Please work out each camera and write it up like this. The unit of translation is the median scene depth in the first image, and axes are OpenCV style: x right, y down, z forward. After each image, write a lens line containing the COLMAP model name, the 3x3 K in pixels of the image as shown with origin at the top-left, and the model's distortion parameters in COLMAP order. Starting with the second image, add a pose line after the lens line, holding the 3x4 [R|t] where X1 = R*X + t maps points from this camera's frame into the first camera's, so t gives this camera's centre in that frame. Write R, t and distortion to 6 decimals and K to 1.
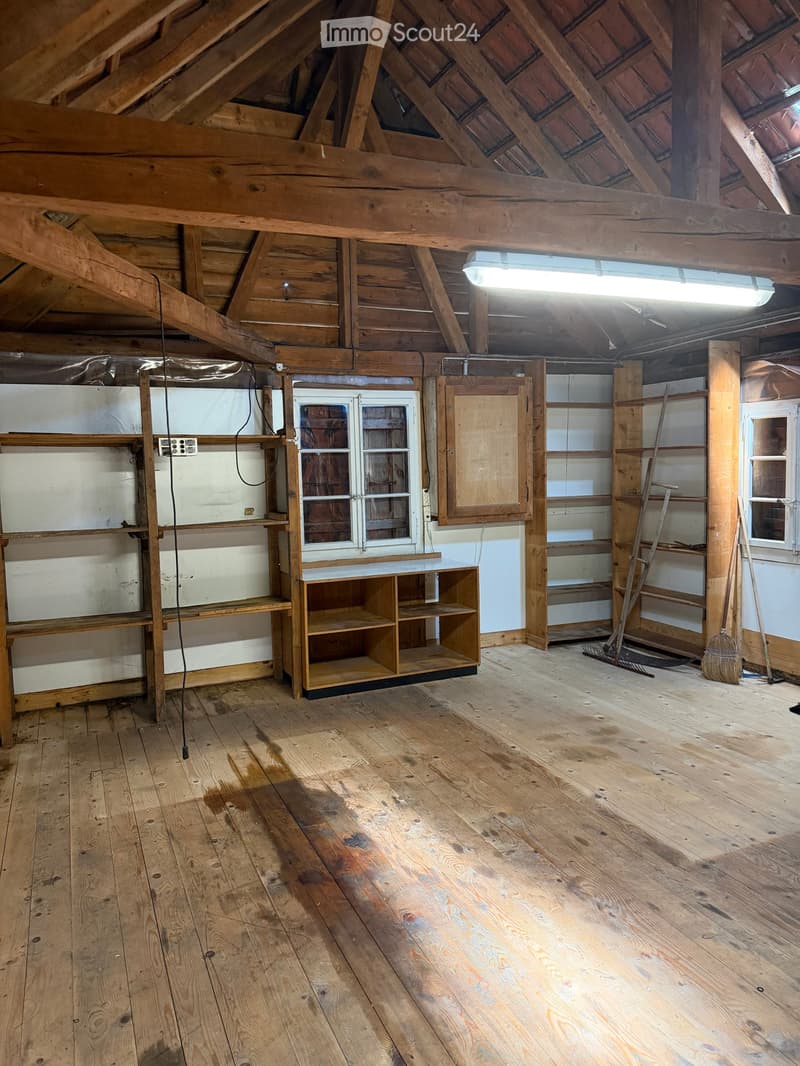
lens RADIAL K [[752.3, 0, 396.0], [0, 752.3, 517.6], [0, 0, 1]] dist [0.041698, -0.043133]
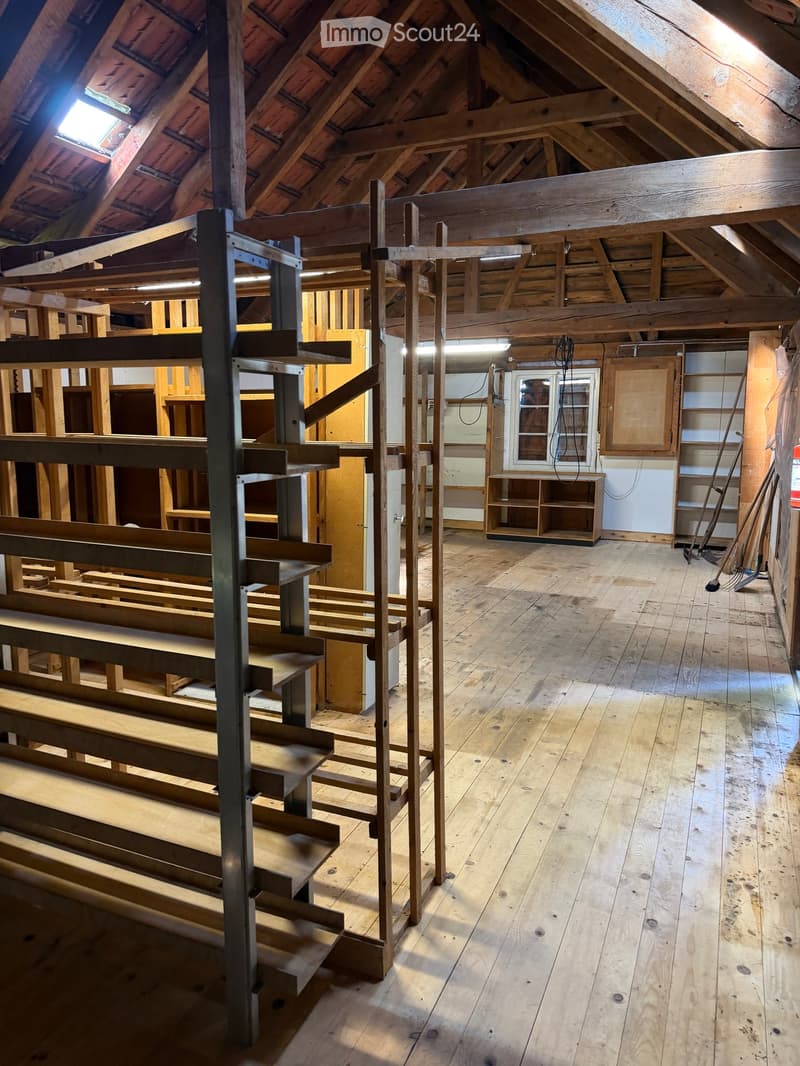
lens RADIAL K [[752.2, 0, 399.6], [0, 752.2, 517.9], [0, 0, 1]] dist [0.093614, -0.125325]
pose [[0.677349, 0.123757, -0.725178, 1.079928], [-0.077785, 0.992271, 0.096684, 0.023670], [0.731538, -0.009081, 0.681740, -0.443457]]
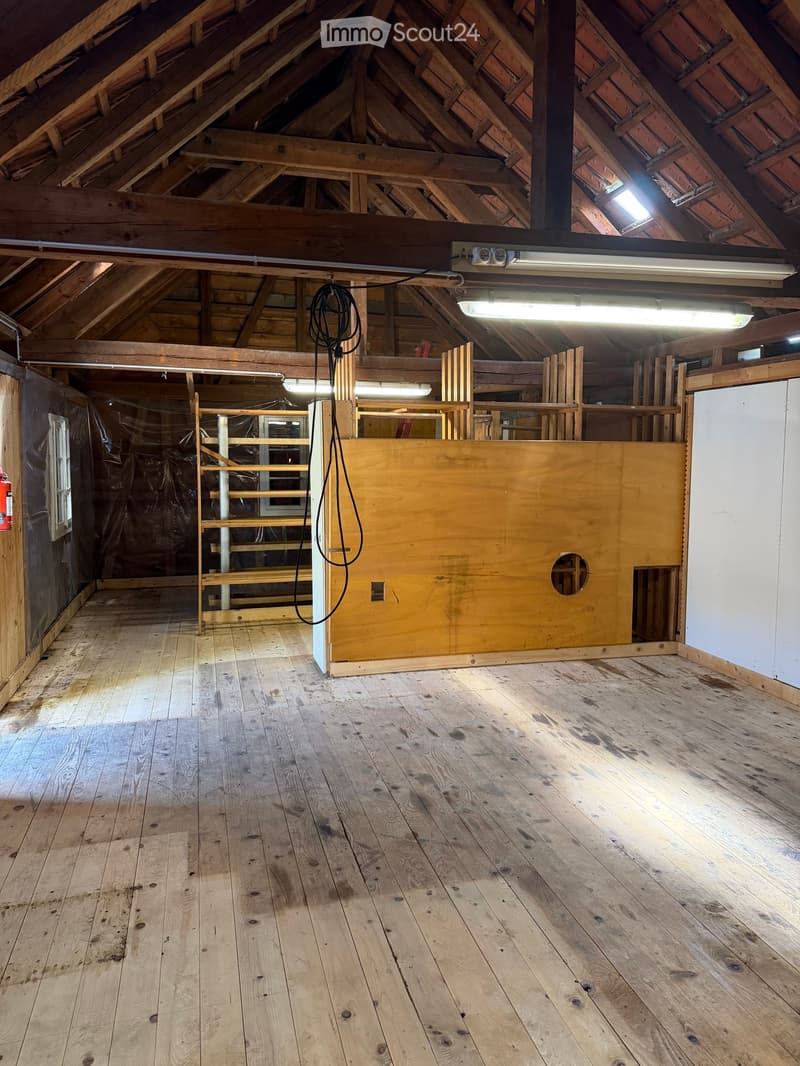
lens RADIAL K [[752.2, 0, 399.6], [0, 752.2, 517.9], [0, 0, 1]] dist [0.093614, -0.125325]
pose [[-0.988085, 0.004759, 0.153834, 0.222024], [0.030345, 0.985925, 0.164410, -0.094790], [-0.150886, 0.167119, -0.974323, 1.099260]]
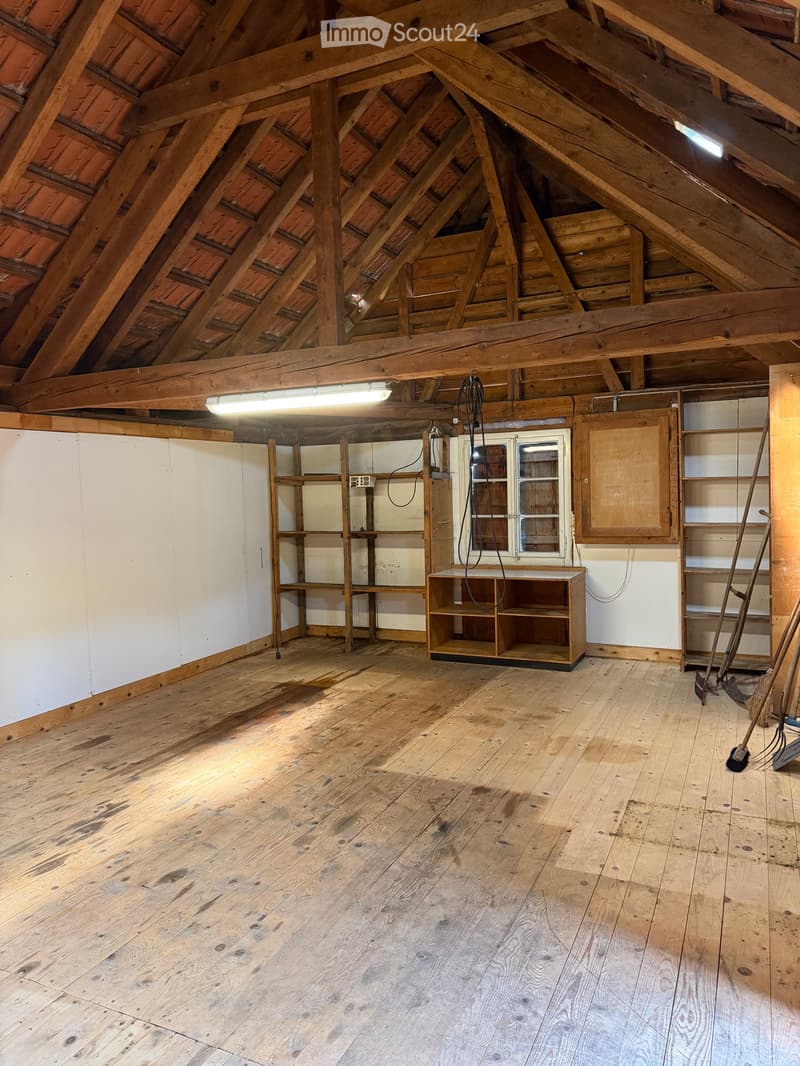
lens RADIAL K [[750.1, 0, 404.9], [0, 750.1, 527.7], [0, 0, 1]] dist [0.094934, -0.115853]
pose [[0.658431, 0.043587, -0.751378, 0.875456], [-0.046263, 0.998778, 0.017397, -0.024621], [0.751218, 0.023306, 0.659642, 0.033884]]
